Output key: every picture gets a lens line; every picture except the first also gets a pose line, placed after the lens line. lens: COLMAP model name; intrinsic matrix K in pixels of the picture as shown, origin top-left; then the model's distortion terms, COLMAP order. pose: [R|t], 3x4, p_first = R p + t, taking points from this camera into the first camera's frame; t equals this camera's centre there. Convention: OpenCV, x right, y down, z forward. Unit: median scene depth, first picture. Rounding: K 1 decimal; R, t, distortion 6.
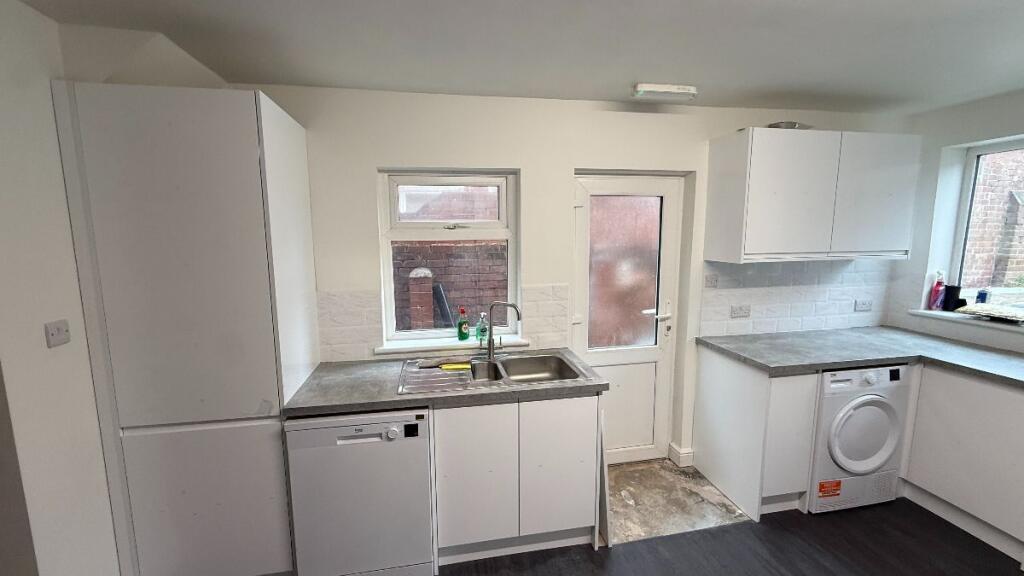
lens RADIAL K [[408.5, 0, 508.0], [0, 408.5, 284.6], [0, 0, 1]] dist [0.001132, 0.000309]
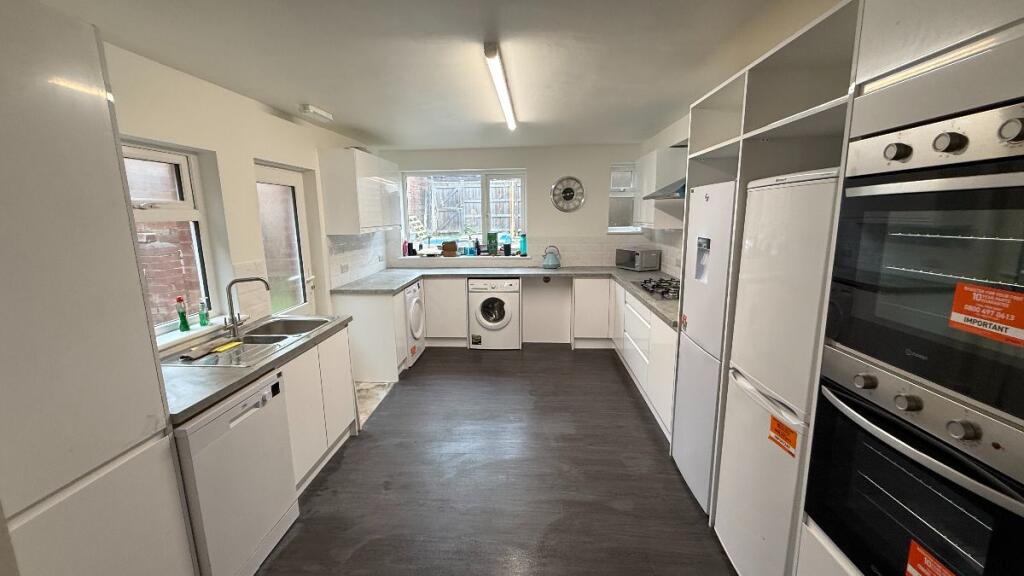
lens RADIAL K [[408.5, 0, 512.3], [0, 408.5, 284.2], [0, 0, 1]] dist [0.001132, 0.000309]
pose [[0.234911, -0.159445, 0.958850, -0.846073], [0.135723, 0.982171, 0.130072, 0.013455], [-0.962495, 0.099582, 0.252364, 0.051889]]
